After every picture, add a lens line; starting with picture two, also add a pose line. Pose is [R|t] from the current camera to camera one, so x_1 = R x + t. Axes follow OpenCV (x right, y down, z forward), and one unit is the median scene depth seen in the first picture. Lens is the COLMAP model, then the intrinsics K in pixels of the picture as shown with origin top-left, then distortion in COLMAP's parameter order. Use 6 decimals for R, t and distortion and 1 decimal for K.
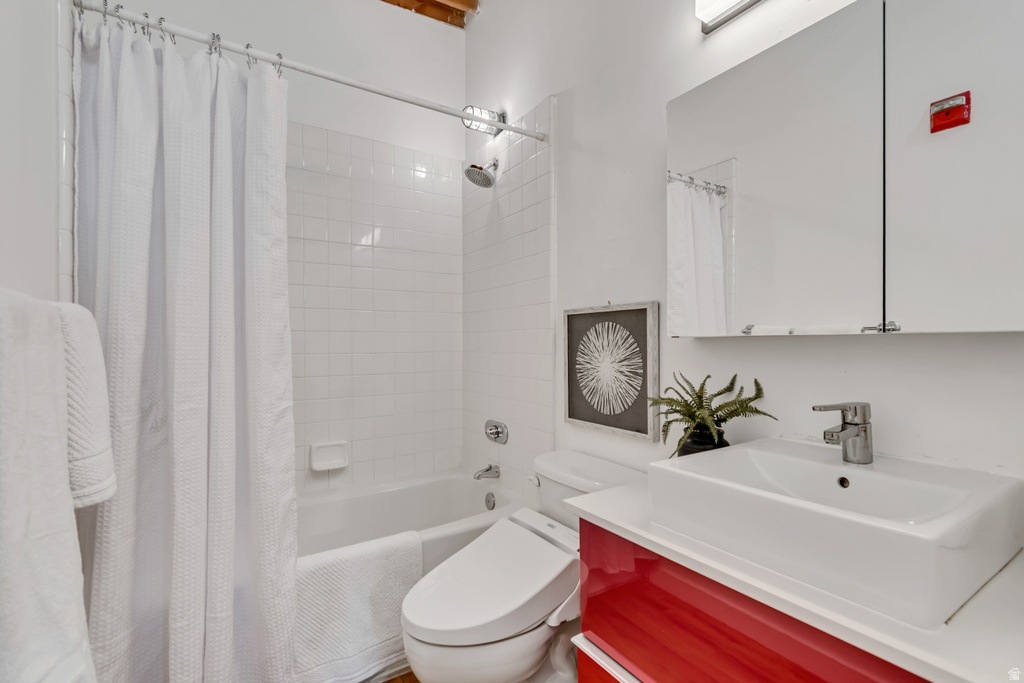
lens RADIAL K [[457.7, 0, 511.1], [0, 457.7, 343.7], [0, 0, 1]] dist [0.006092, -0.002351]
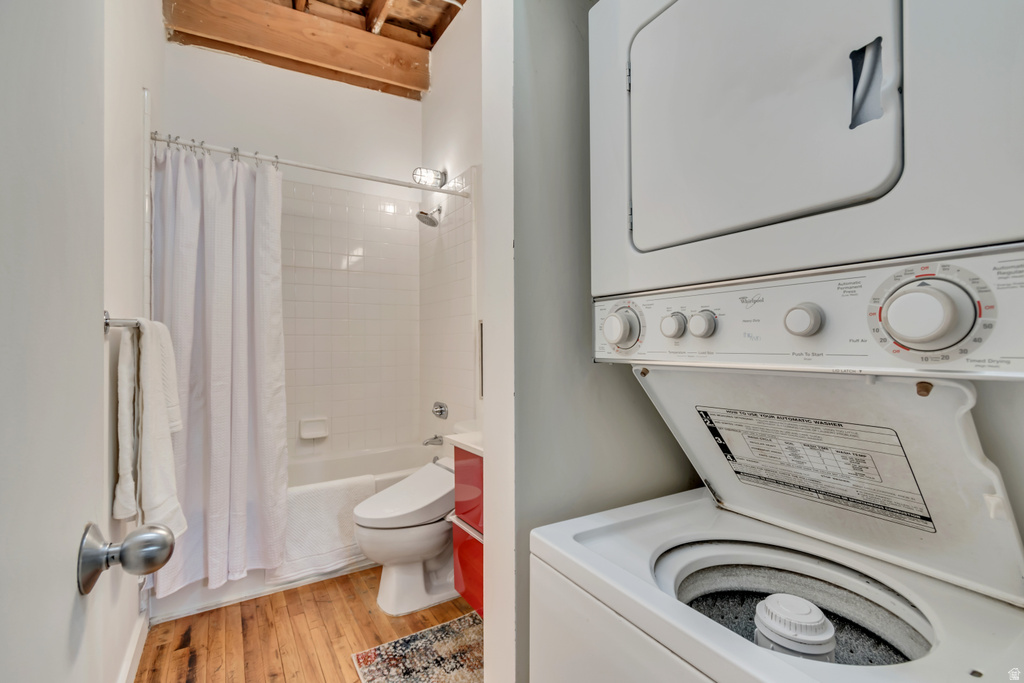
lens RADIAL K [[457.7, 0, 512.7], [0, 457.7, 339.7], [0, 0, 1]] dist [0.006092, -0.002351]
pose [[0.999978, -0.005444, 0.003847, 0.262601], [0.005493, 0.999903, -0.012810, 0.008314], [-0.003777, 0.012831, 0.999911, -0.504367]]
